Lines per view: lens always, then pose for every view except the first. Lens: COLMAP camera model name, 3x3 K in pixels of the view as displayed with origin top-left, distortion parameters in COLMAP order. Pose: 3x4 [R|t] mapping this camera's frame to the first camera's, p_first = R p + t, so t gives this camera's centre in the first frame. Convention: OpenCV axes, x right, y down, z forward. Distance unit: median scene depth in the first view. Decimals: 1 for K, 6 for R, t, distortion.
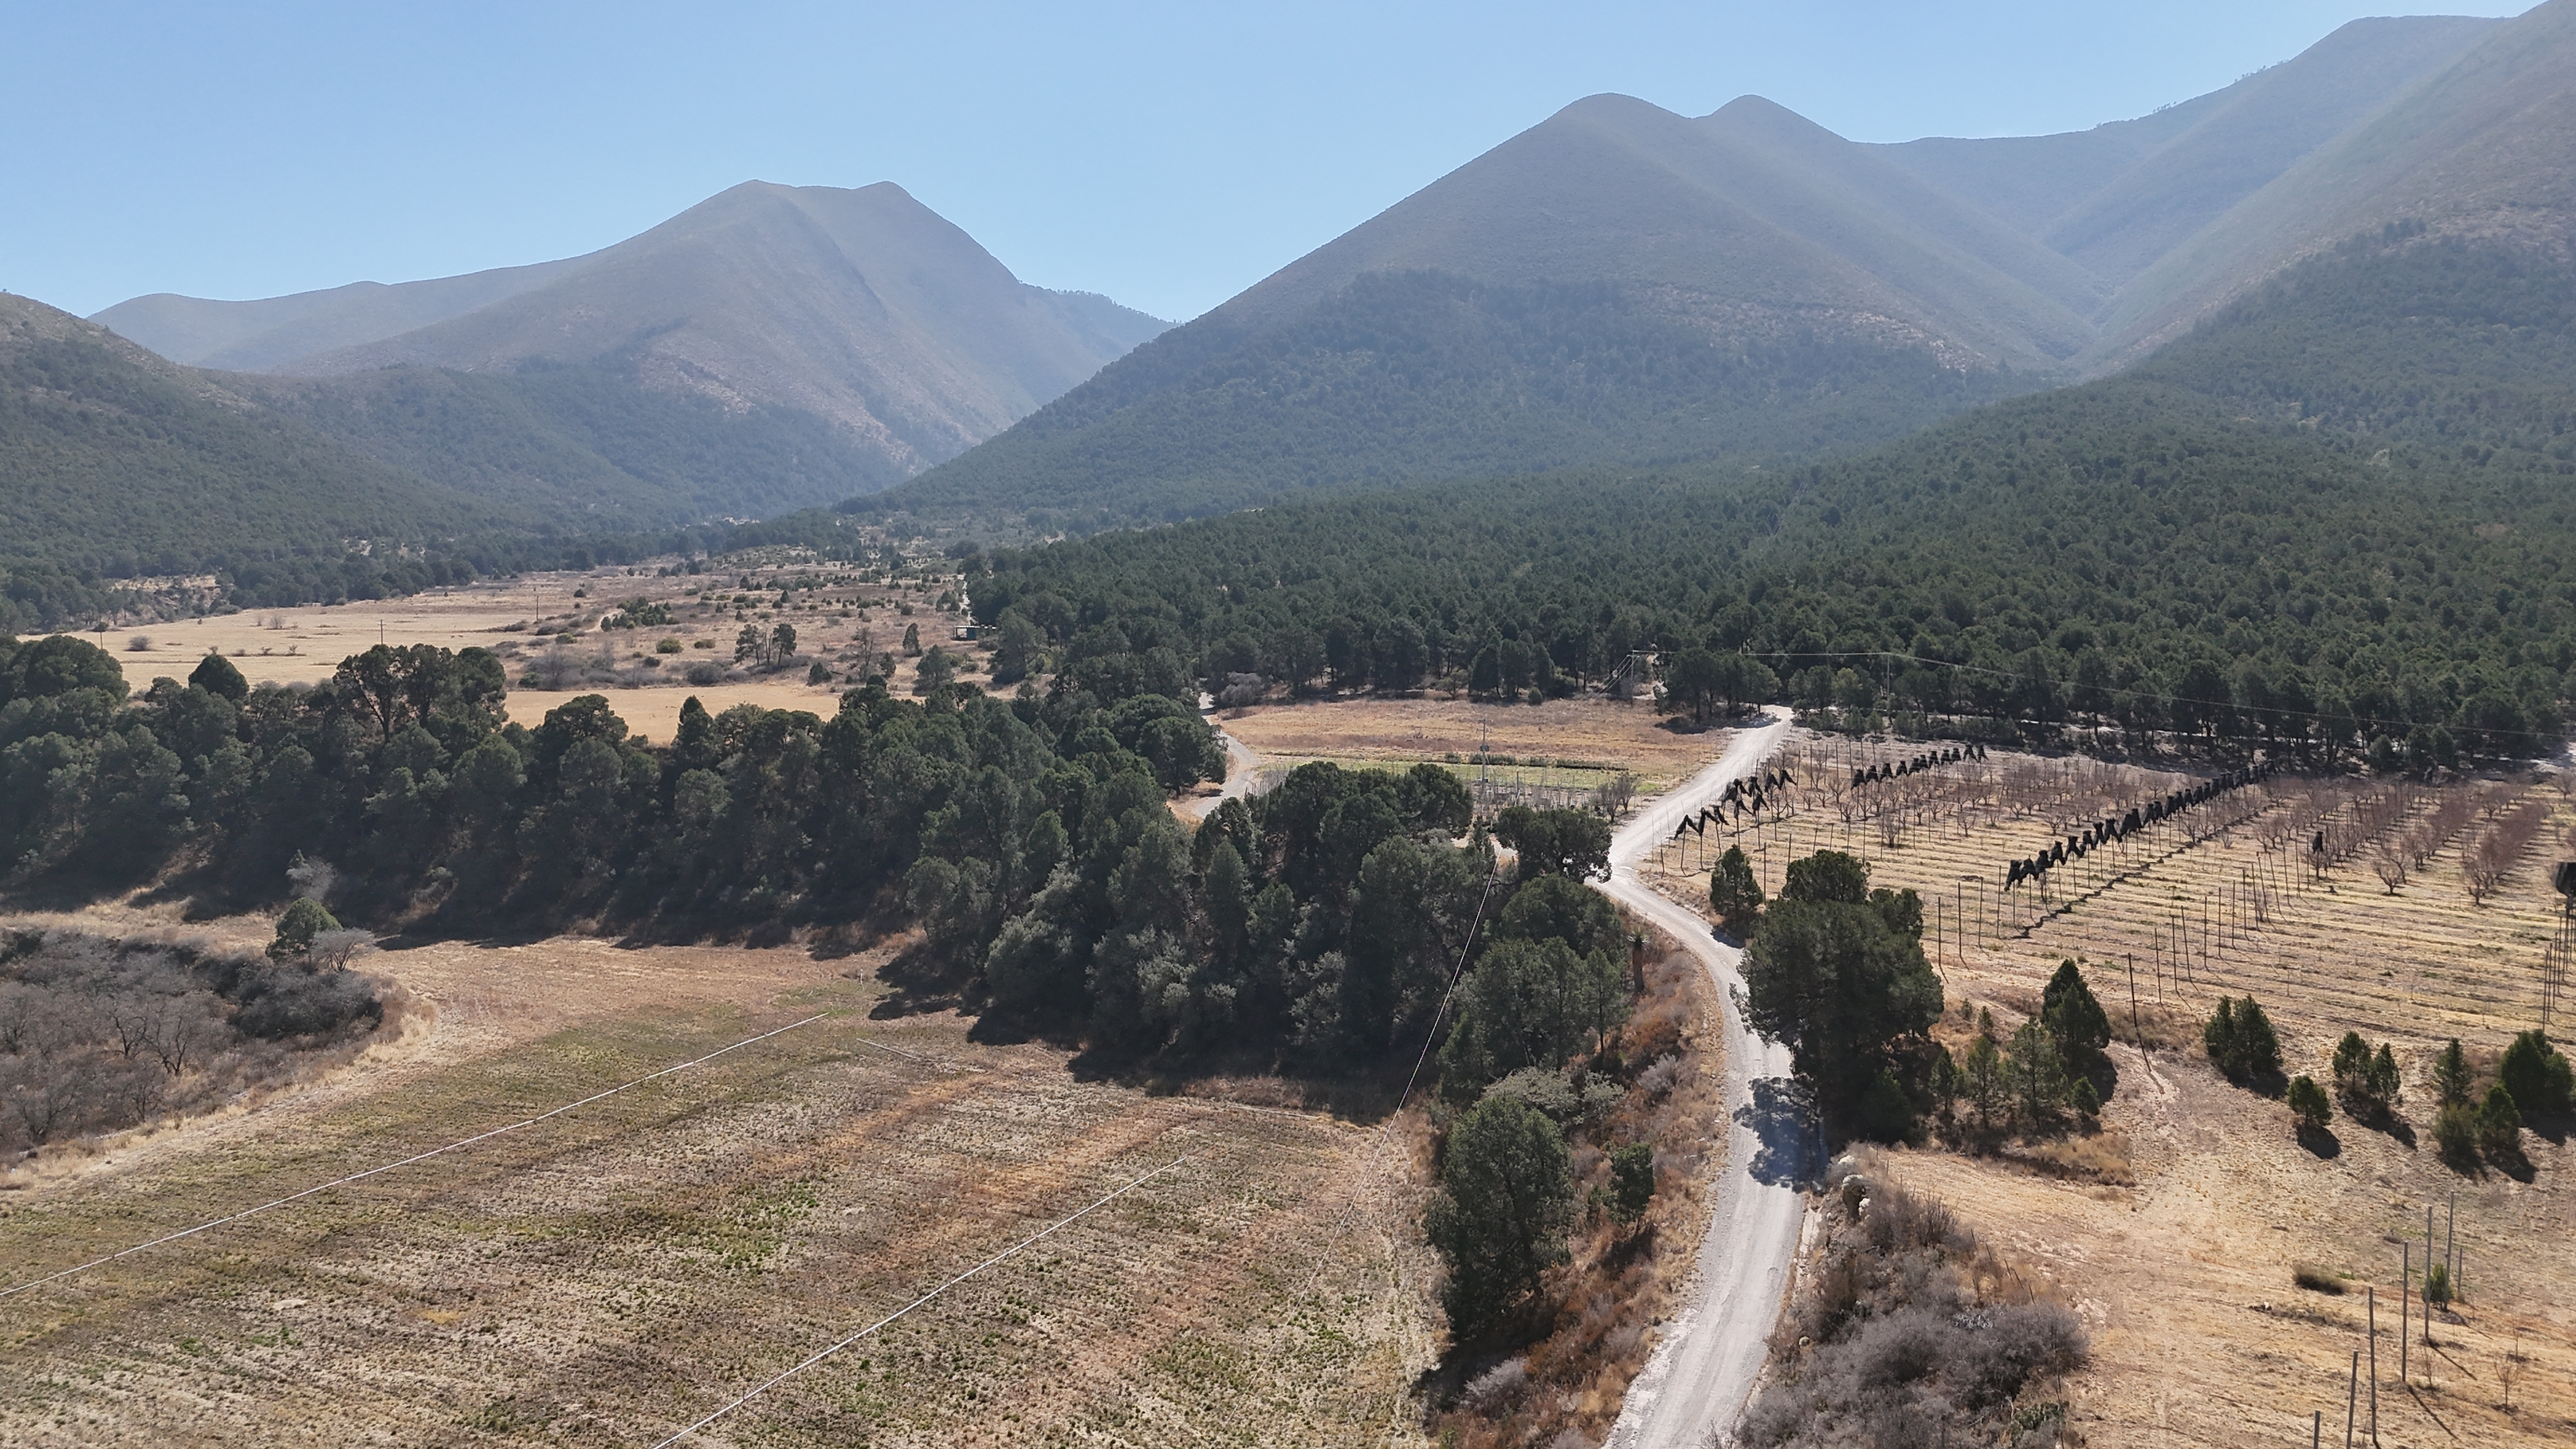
lens RADIAL K [[1933.4, 0, 1271.6], [0, 1933.4, 716.8], [0, 0, 1]] dist [0.083766, -0.063931]
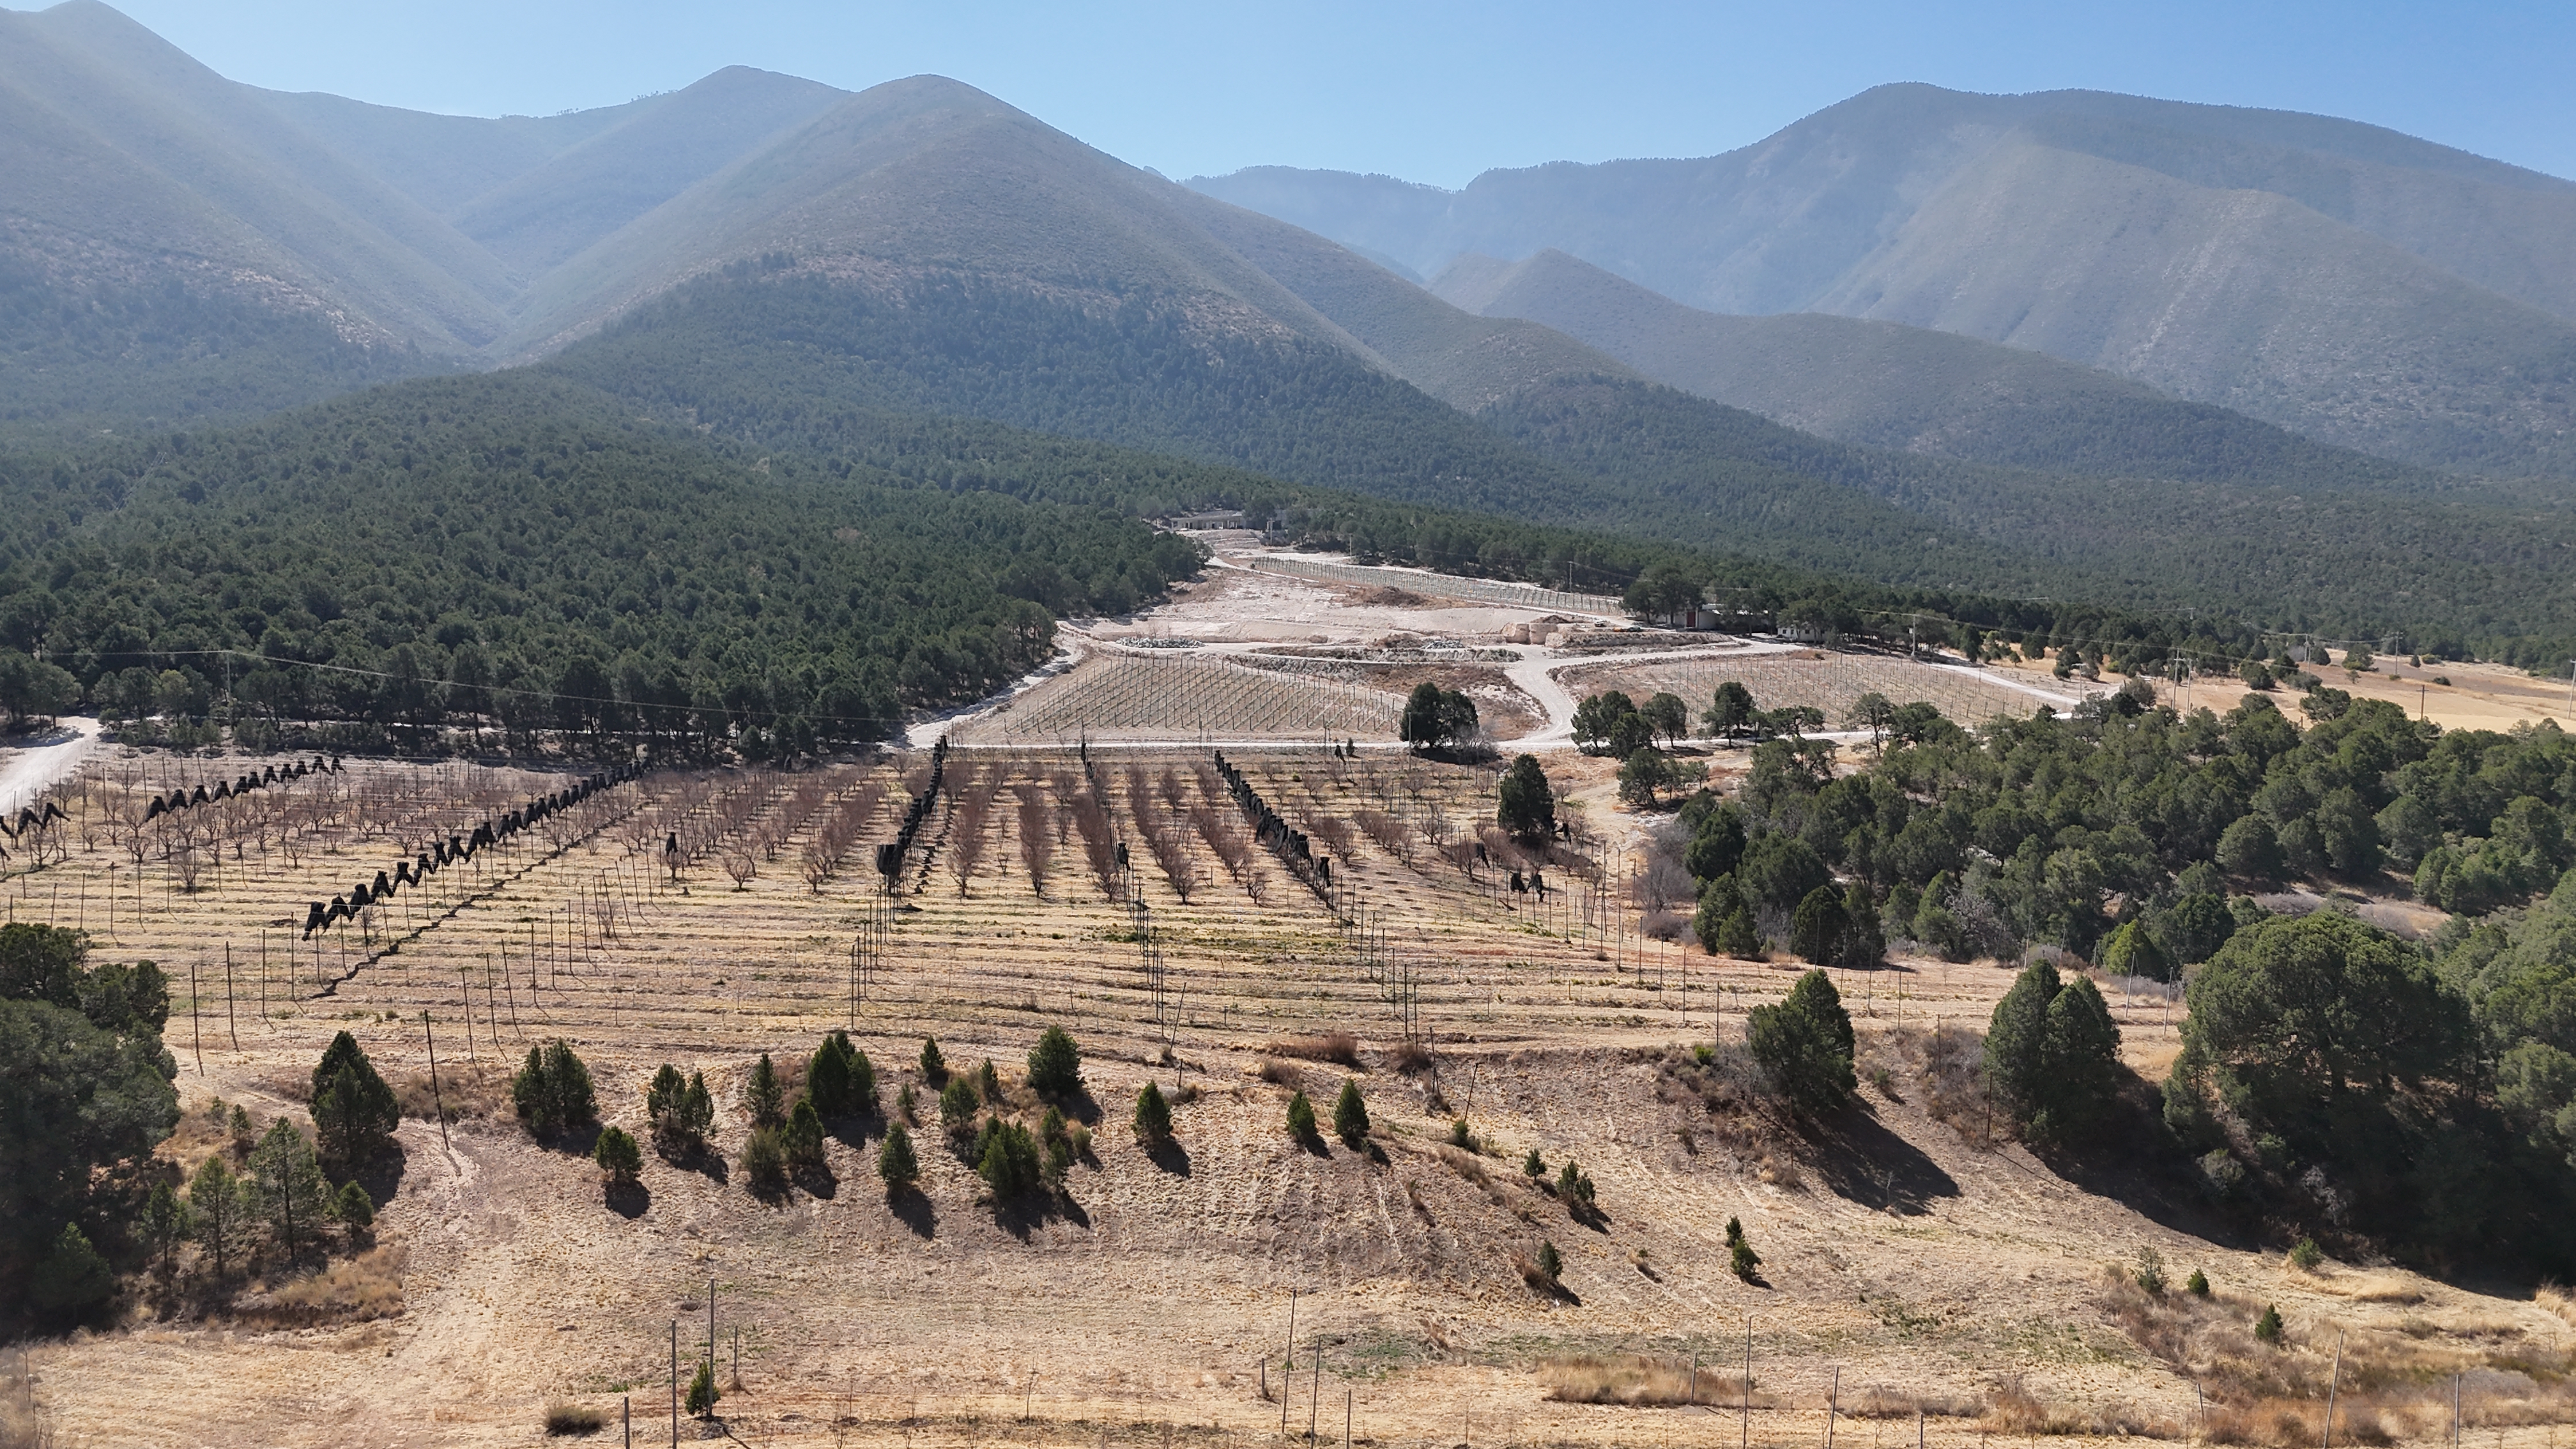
lens RADIAL K [[1877.1, 0, 1293.2], [0, 1877.1, 719.9], [0, 0, 1]] dist [0.078750, -0.085757]
pose [[0.720422, -0.038292, 0.692478, 0.076600], [0.033662, 0.999228, 0.020233, -0.004003], [-0.692719, 0.008734, 0.721155, 0.080964]]
